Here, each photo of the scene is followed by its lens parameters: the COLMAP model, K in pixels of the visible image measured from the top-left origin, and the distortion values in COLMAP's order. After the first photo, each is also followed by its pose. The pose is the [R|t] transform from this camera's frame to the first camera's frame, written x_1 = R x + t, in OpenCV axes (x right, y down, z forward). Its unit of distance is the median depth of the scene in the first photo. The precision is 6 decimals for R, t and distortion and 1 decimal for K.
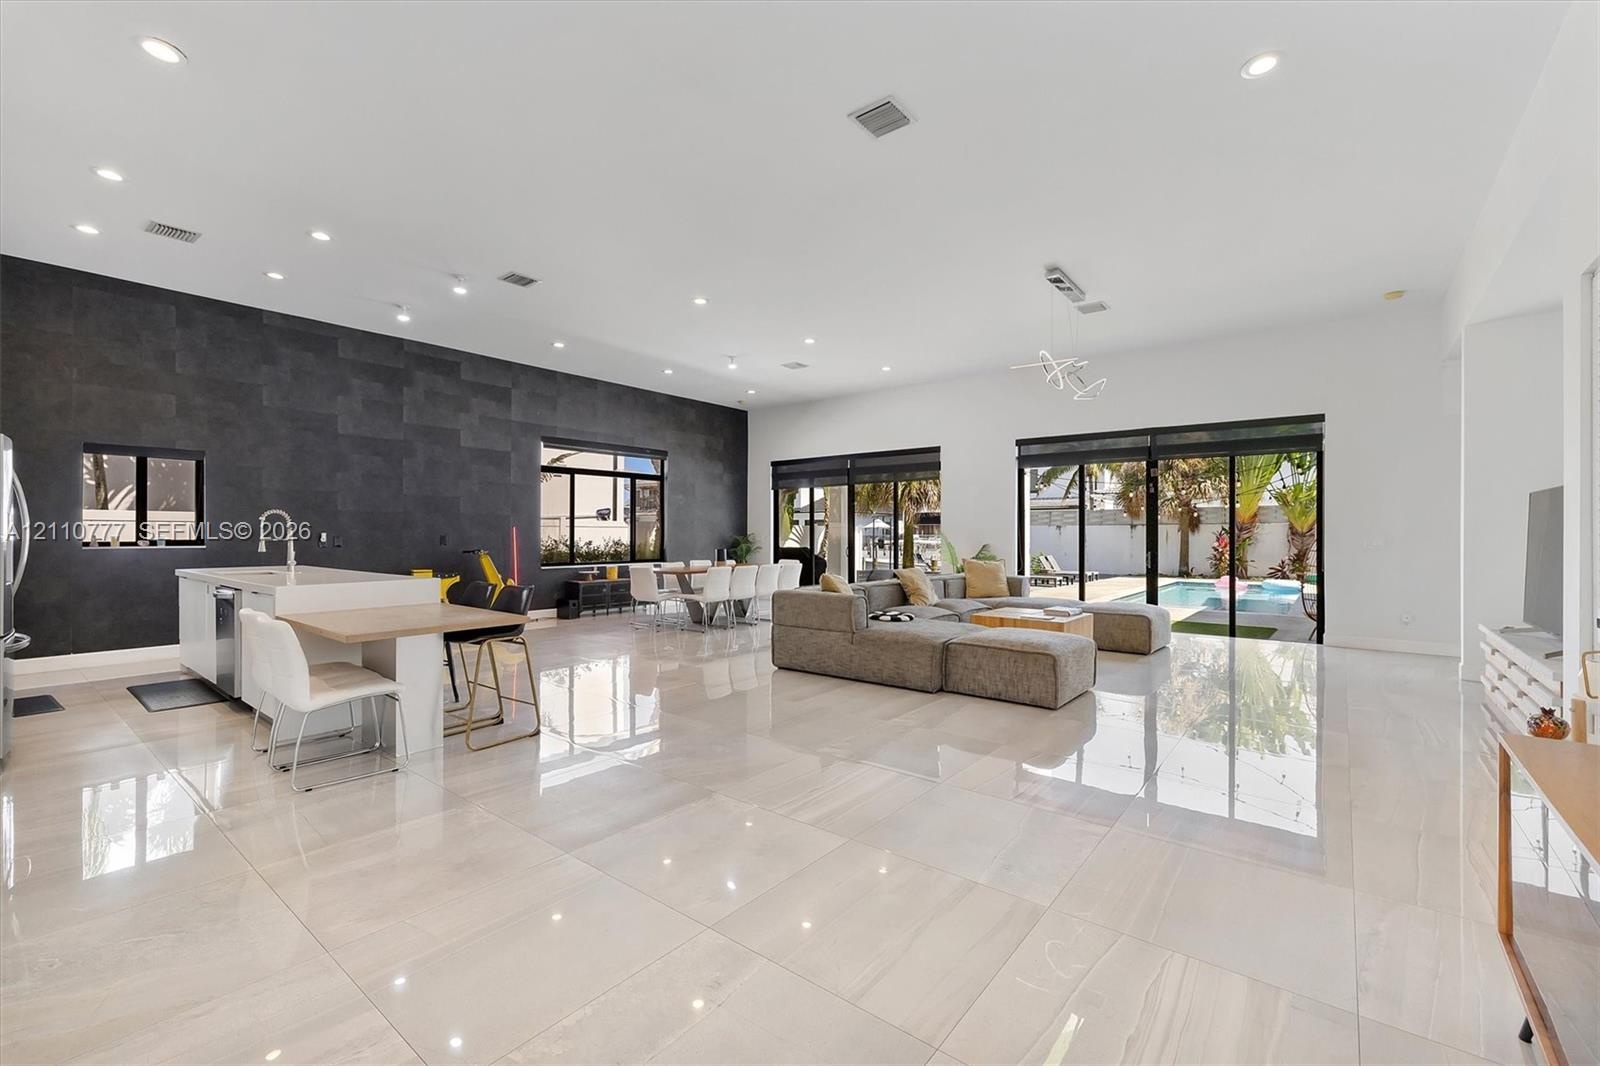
lens RADIAL K [[678.1, 0, 806.0], [0, 678.1, 531.5], [0, 0, 1]] dist [0.000298, 0.000275]
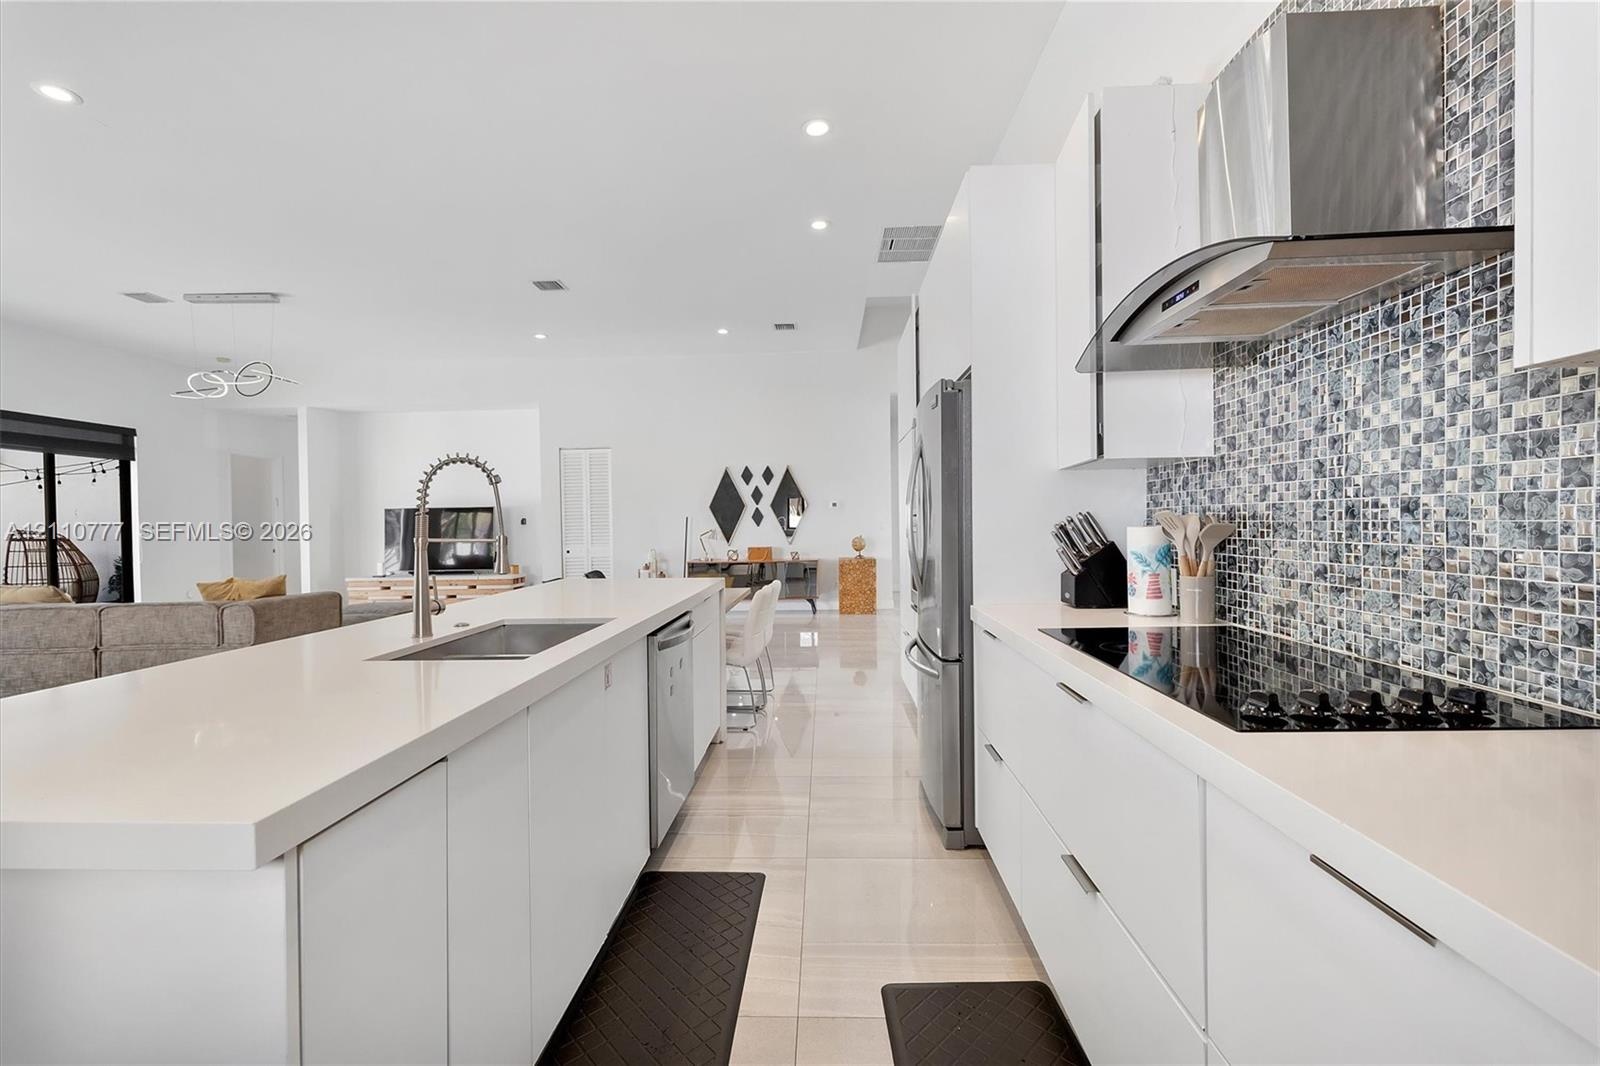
lens RADIAL K [[678.1, 0, 806.0], [0, 678.1, 531.5], [0, 0, 1]] dist [0.000298, 0.000275]
pose [[-0.606887, -0.001856, 0.794786, -0.572886], [0.010384, 0.999893, 0.010265, 0.002021], [-0.794721, 0.014483, -0.606803, 0.531196]]
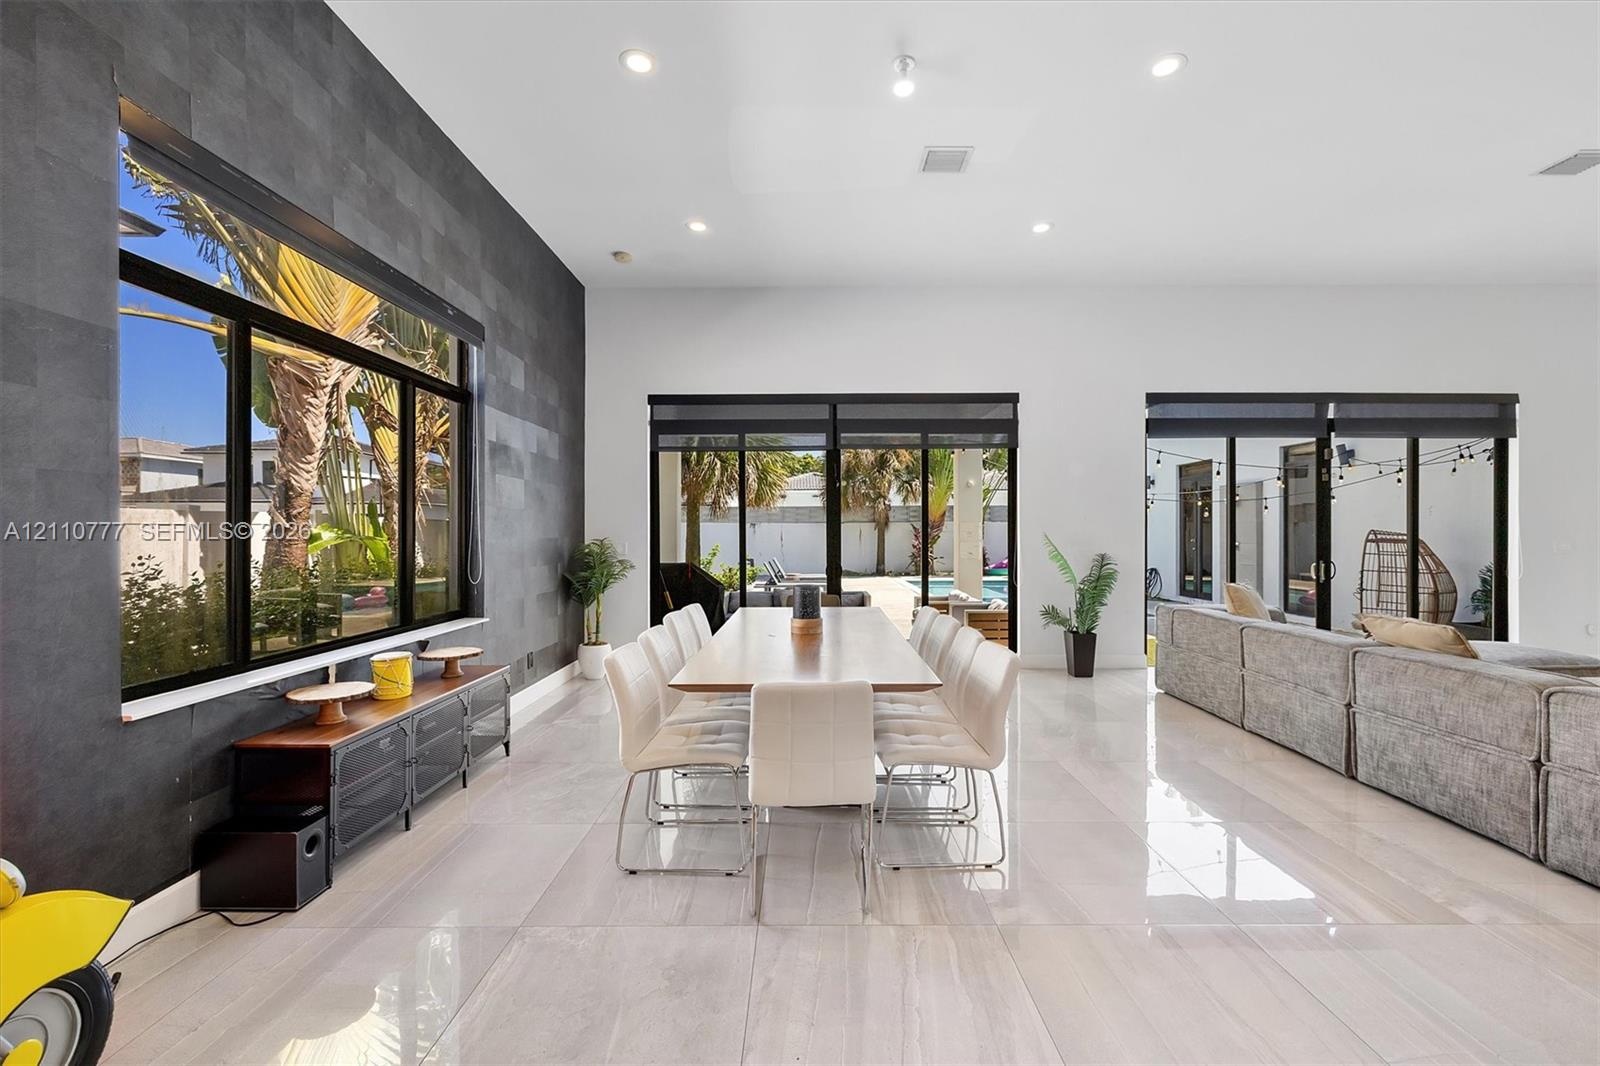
lens RADIAL K [[678.1, 0, 806.0], [0, 678.1, 531.5], [0, 0, 1]] dist [0.000298, 0.000275]
pose [[0.772812, -0.005881, 0.634608, -0.312486], [0.002826, 0.999979, 0.005826, -0.005355], [-0.634629, -0.002709, 0.772812, 0.605377]]
